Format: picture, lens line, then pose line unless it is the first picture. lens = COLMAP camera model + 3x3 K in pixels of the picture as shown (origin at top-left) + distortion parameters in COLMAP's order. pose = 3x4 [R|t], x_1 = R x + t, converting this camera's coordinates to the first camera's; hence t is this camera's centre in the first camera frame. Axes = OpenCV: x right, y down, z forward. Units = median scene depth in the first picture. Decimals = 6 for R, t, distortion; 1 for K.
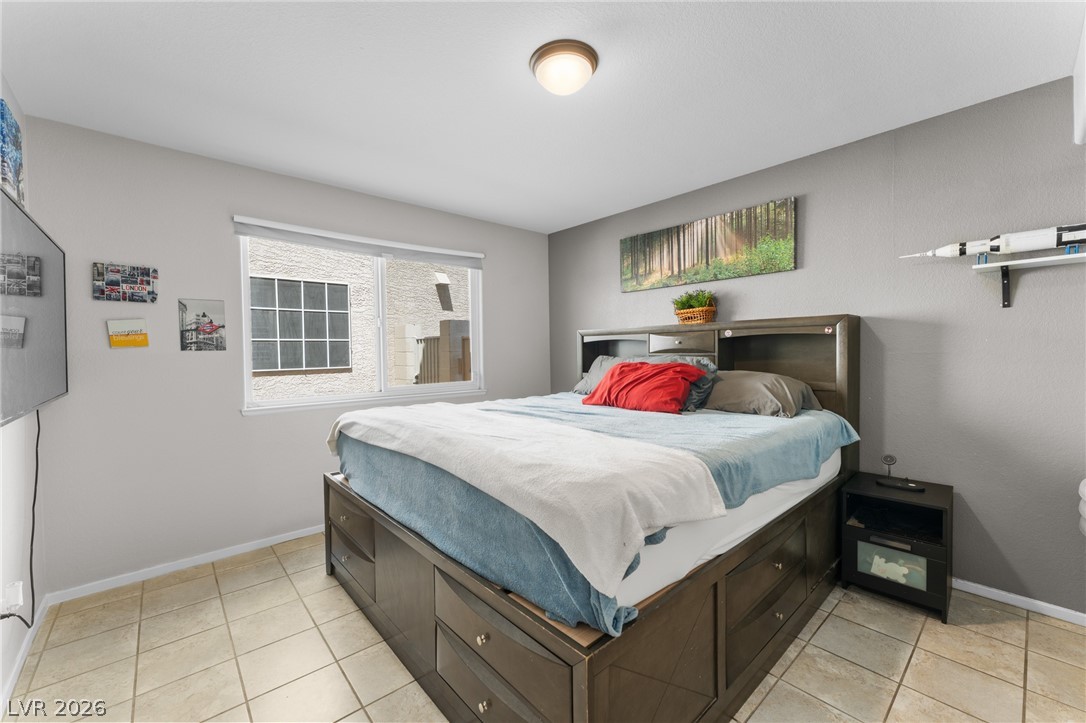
lens RADIAL K [[434.4, 0, 542.5], [0, 434.4, 361.1], [0, 0, 1]] dist [-0.002023, -0.000735]
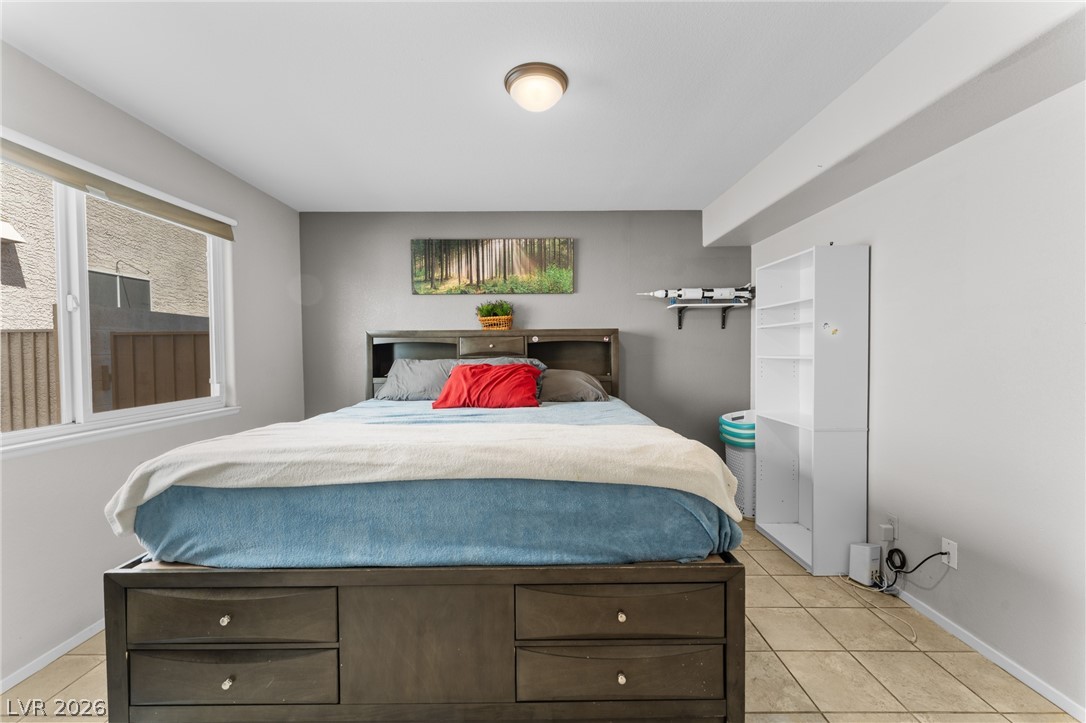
lens RADIAL K [[434.4, 0, 542.0], [0, 434.4, 358.8], [0, 0, 1]] dist [-0.002023, -0.000735]
pose [[0.658230, -0.004517, 0.752804, -0.457834], [0.017889, 0.999793, -0.009642, 0.002866], [-0.752605, 0.019814, 0.658175, 0.180840]]
